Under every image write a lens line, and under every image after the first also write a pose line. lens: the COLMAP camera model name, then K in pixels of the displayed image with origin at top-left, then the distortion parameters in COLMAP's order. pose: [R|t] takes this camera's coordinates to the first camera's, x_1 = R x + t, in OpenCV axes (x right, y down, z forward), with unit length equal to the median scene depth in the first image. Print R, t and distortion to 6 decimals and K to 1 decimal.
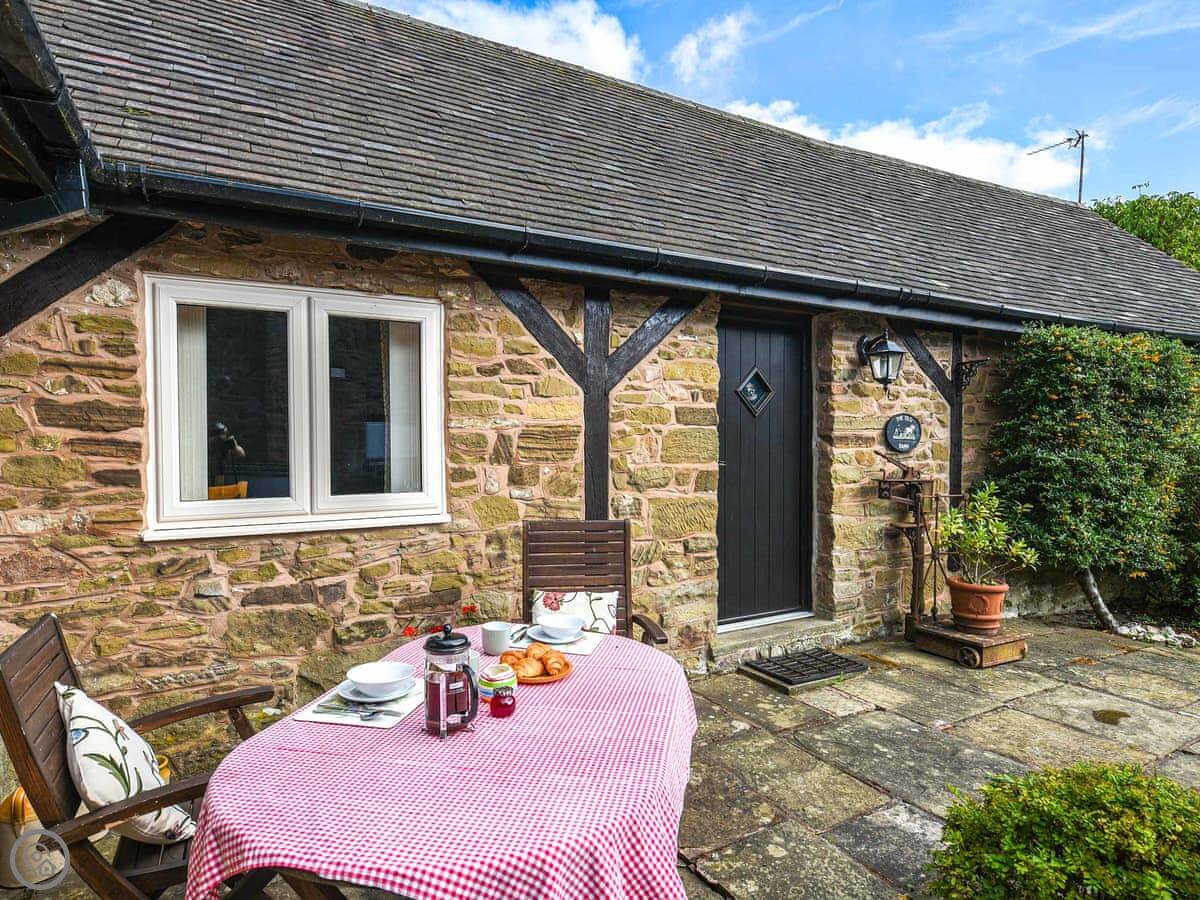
lens RADIAL K [[718.4, 0, 592.7], [0, 718.4, 445.4], [0, 0, 1]] dist [-0.015990, 0.003607]
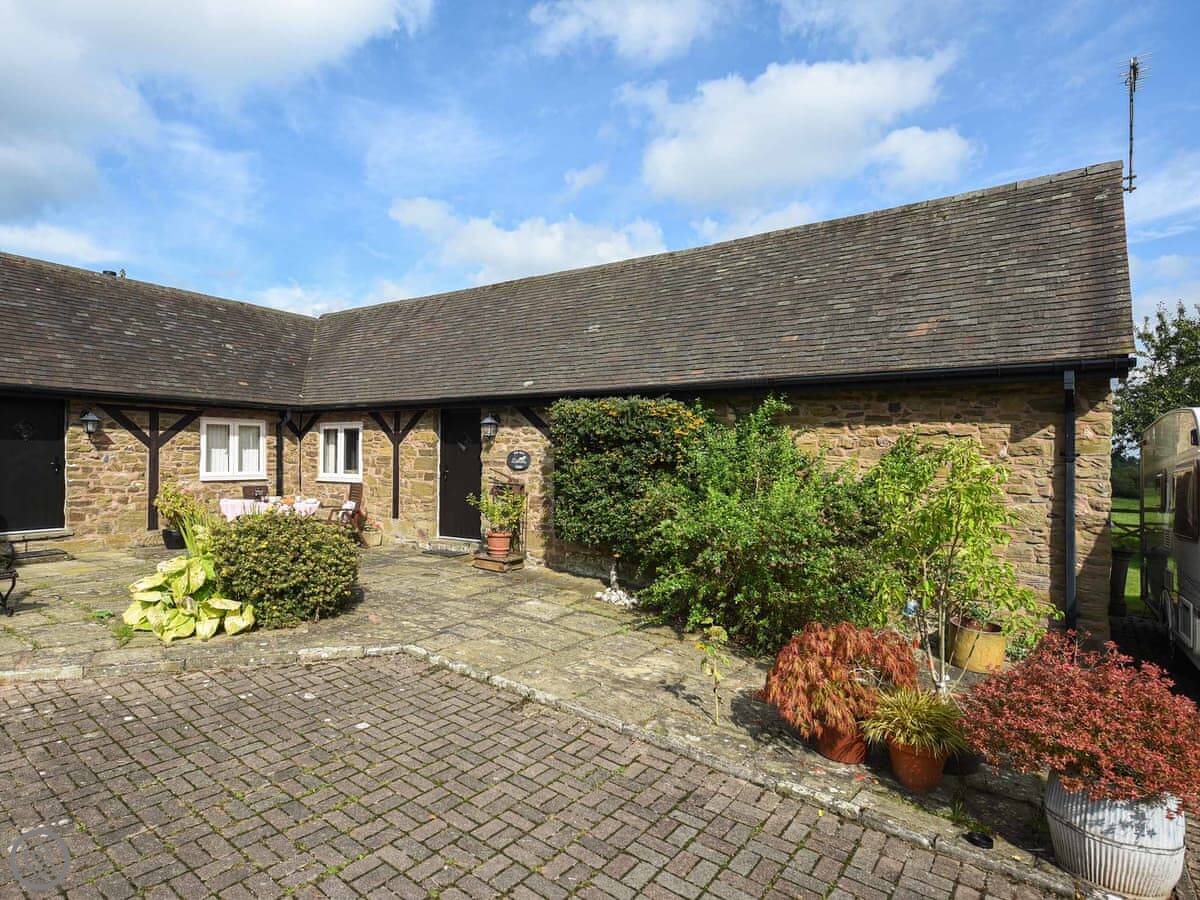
lens RADIAL K [[718.4, 0, 595.1], [0, 718.4, 454.8], [0, 0, 1]] dist [-0.015990, 0.003607]
pose [[0.431756, -0.003593, -0.901983, 2.990606], [-0.028463, 0.999440, -0.017606, -0.003529], [0.901541, 0.033275, 0.431412, 0.419375]]
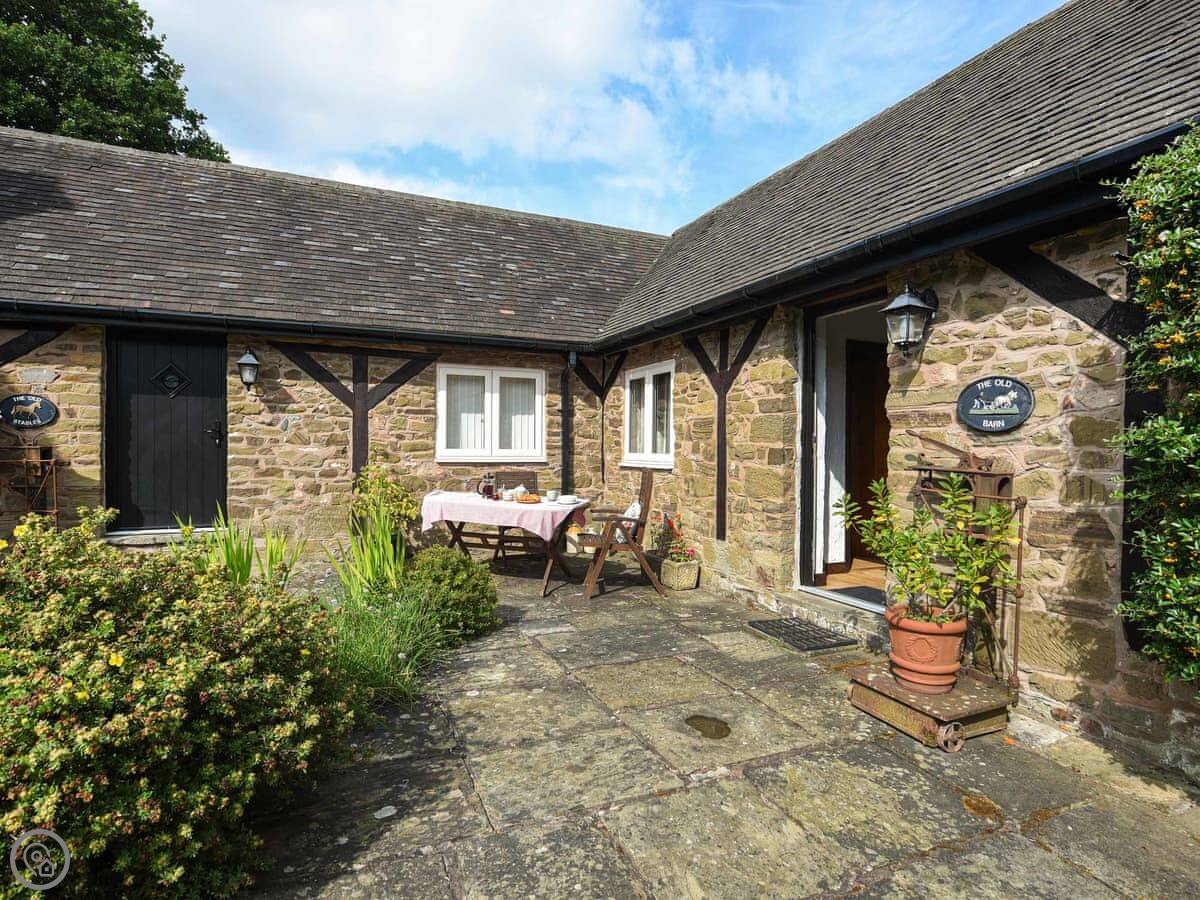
lens RADIAL K [[718.4, 0, 605.5], [0, 718.4, 460.9], [0, 0, 1]] dist [-0.015990, 0.003607]
pose [[-0.156731, 0.009949, -0.987591, 1.511394], [-0.031414, 0.999393, 0.015053, 0.049362], [0.987142, 0.033383, -0.156323, 0.947174]]
